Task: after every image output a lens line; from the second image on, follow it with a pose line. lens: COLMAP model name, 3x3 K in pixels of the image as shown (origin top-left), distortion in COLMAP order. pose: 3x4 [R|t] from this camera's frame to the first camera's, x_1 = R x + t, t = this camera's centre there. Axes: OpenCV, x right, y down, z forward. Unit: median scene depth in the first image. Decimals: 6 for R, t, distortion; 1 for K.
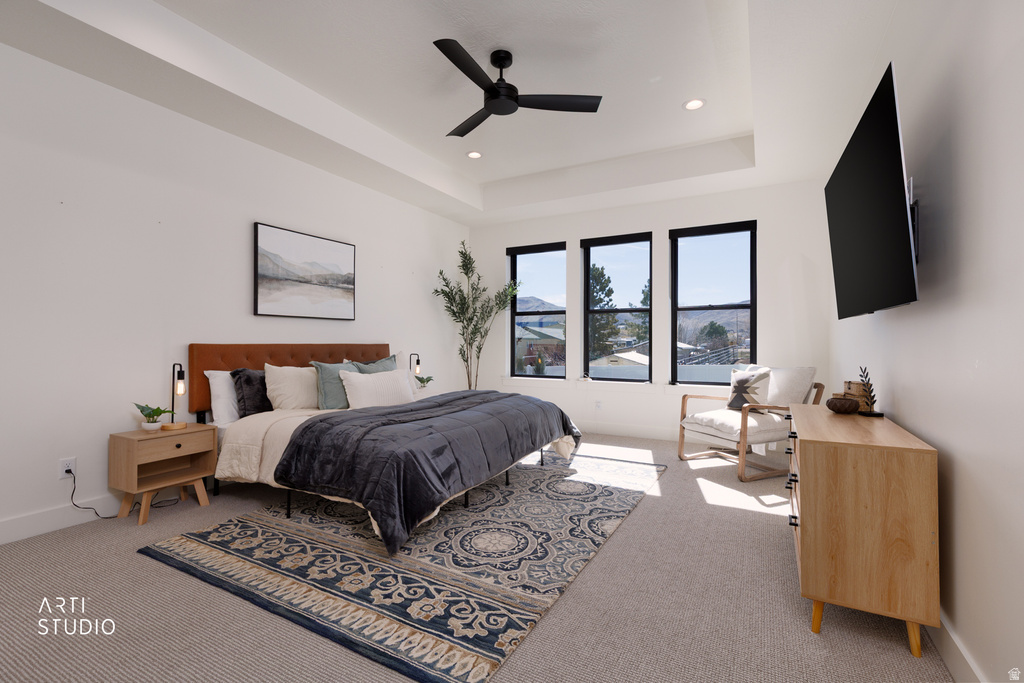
lens RADIAL K [[459.7, 0, 510.4], [0, 459.7, 339.7], [0, 0, 1]] dist [0.007206, -0.000695]
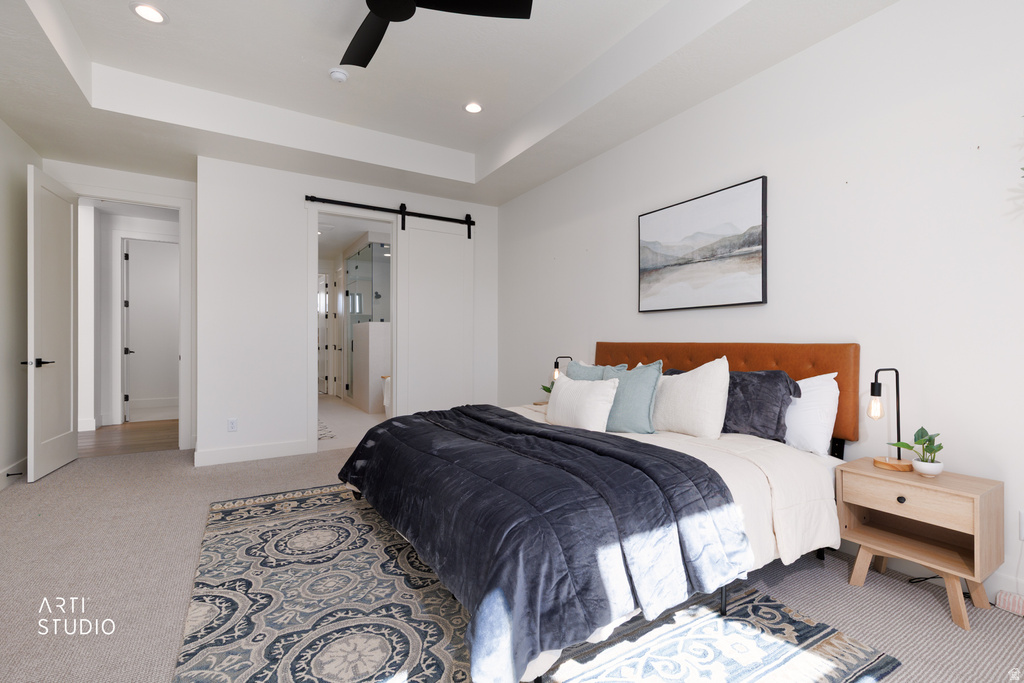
lens RADIAL K [[459.7, 0, 519.4], [0, 459.7, 339.5], [0, 0, 1]] dist [0.007206, -0.000695]
pose [[-0.494766, -0.001173, -0.869026, 0.546342], [0.010391, 0.999920, -0.007266, 0.010871], [0.868964, -0.012625, -0.494714, 1.669904]]
